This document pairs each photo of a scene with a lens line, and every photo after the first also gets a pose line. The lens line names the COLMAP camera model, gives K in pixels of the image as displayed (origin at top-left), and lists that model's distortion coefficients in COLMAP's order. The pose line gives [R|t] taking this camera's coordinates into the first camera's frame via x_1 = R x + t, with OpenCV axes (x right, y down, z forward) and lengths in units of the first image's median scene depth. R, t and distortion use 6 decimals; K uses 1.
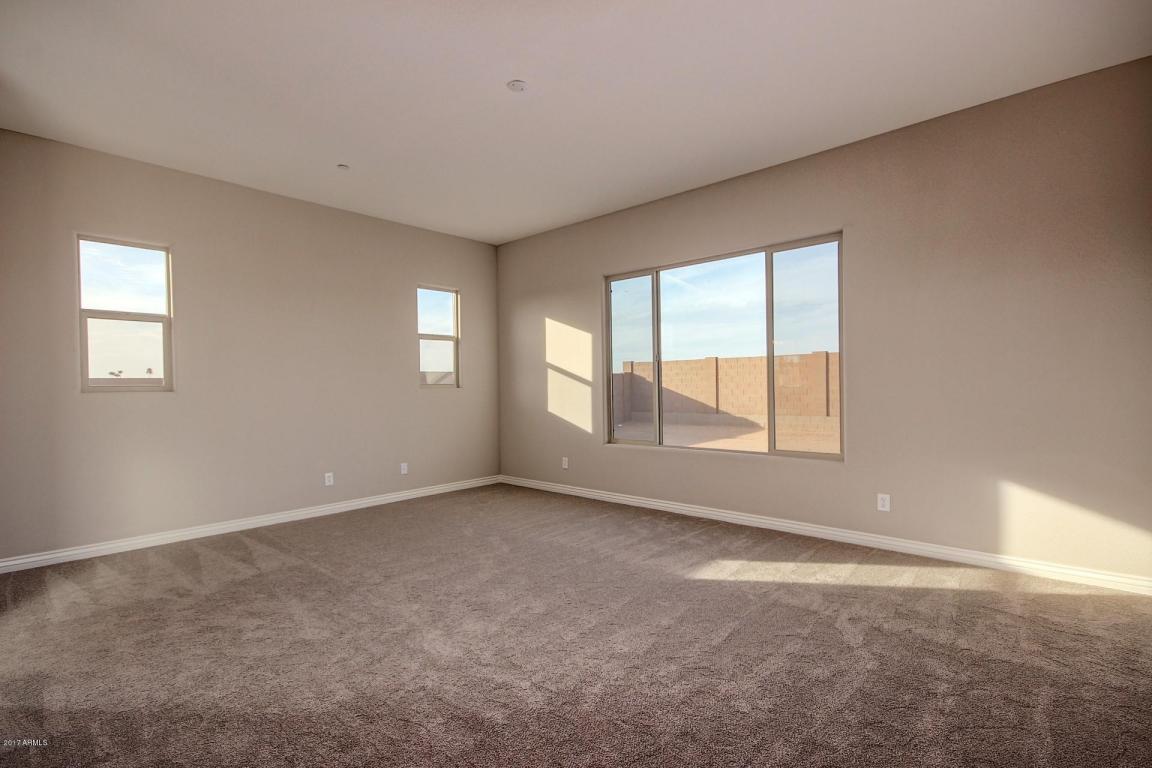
lens RADIAL K [[536.7, 0, 581.6], [0, 536.7, 391.2], [0, 0, 1]] dist [-0.000397, 0.000321]
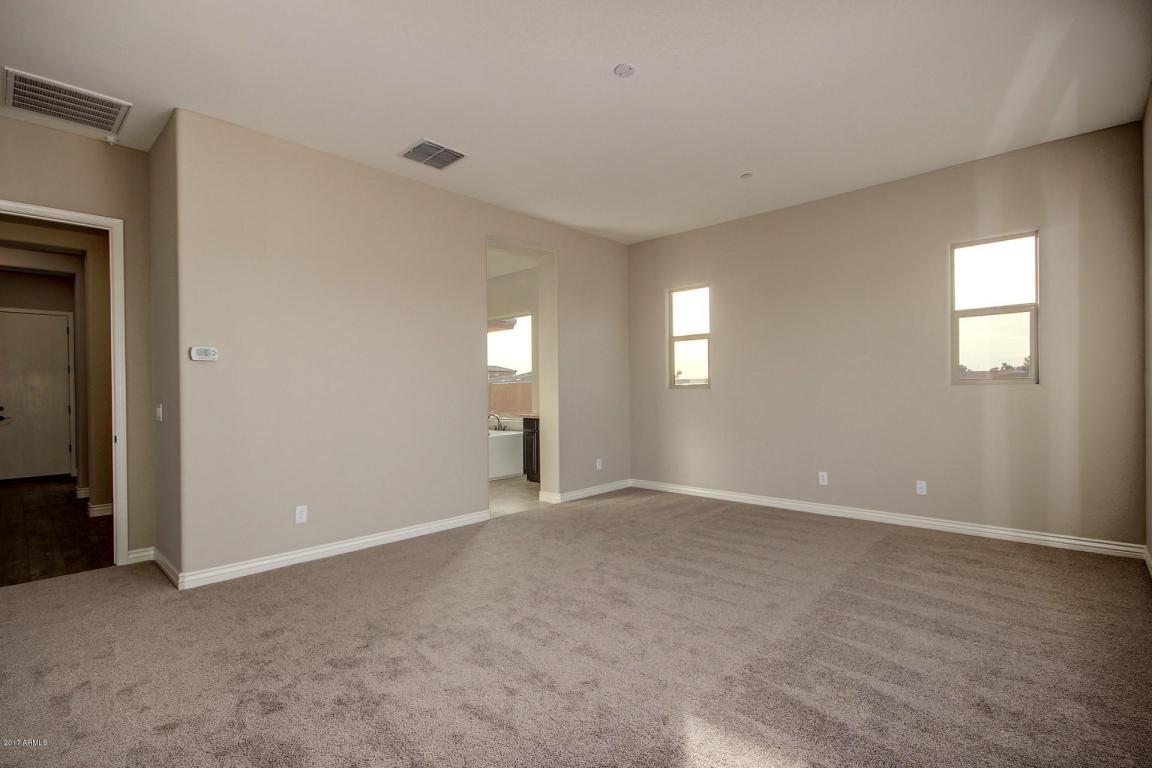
lens RADIAL K [[536.7, 0, 581.6], [0, 536.7, 391.2], [0, 0, 1]] dist [-0.000397, 0.000321]
pose [[-0.023503, 0.016812, -0.999582, 0.446221], [0.003474, 0.999854, 0.016734, -0.011095], [0.999718, -0.003080, -0.023558, 0.507319]]
